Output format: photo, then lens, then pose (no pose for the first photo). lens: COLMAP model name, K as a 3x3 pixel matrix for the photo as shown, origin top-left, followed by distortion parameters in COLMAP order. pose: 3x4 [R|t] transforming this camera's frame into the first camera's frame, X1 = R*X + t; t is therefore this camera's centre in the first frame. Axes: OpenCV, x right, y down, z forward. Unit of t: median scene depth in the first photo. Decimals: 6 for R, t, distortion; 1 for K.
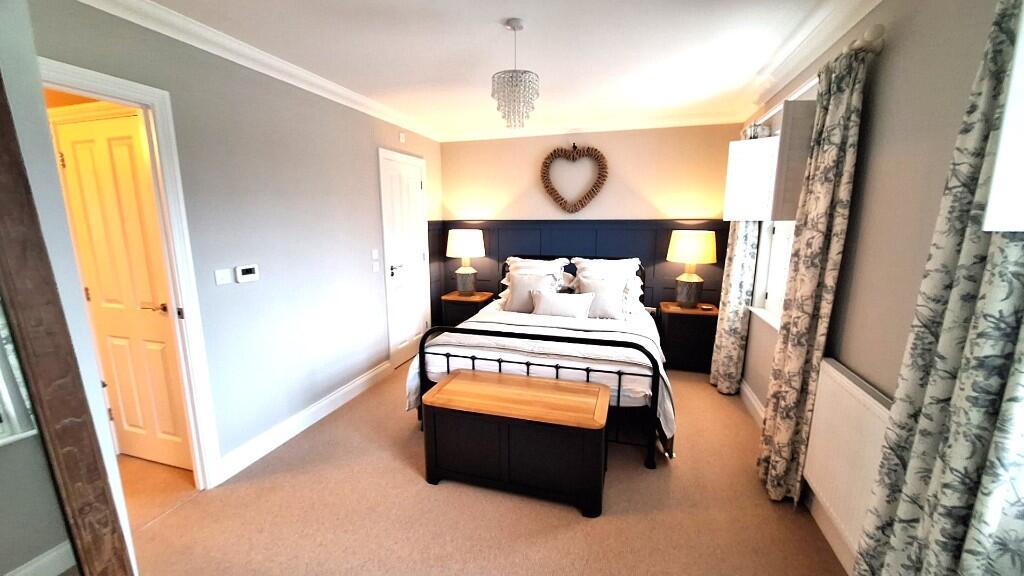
lens RADIAL K [[402.2, 0, 514.5], [0, 402.2, 292.0], [0, 0, 1]] dist [-0.003079, 0.001064]
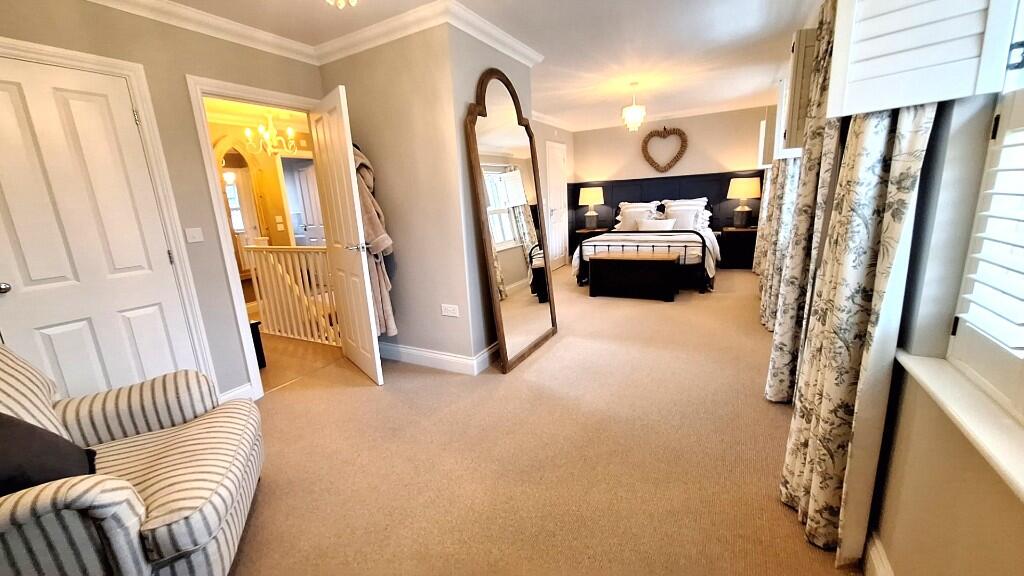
lens RADIAL K [[402.2, 0, 505.2], [0, 402.2, 290.0], [0, 0, 1]] dist [-0.003079, 0.001064]
pose [[0.971935, 0.004133, -0.235214, -0.084729], [0.008044, 0.998677, 0.050786, 0.180324], [0.235112, -0.051253, 0.970616, -0.695758]]
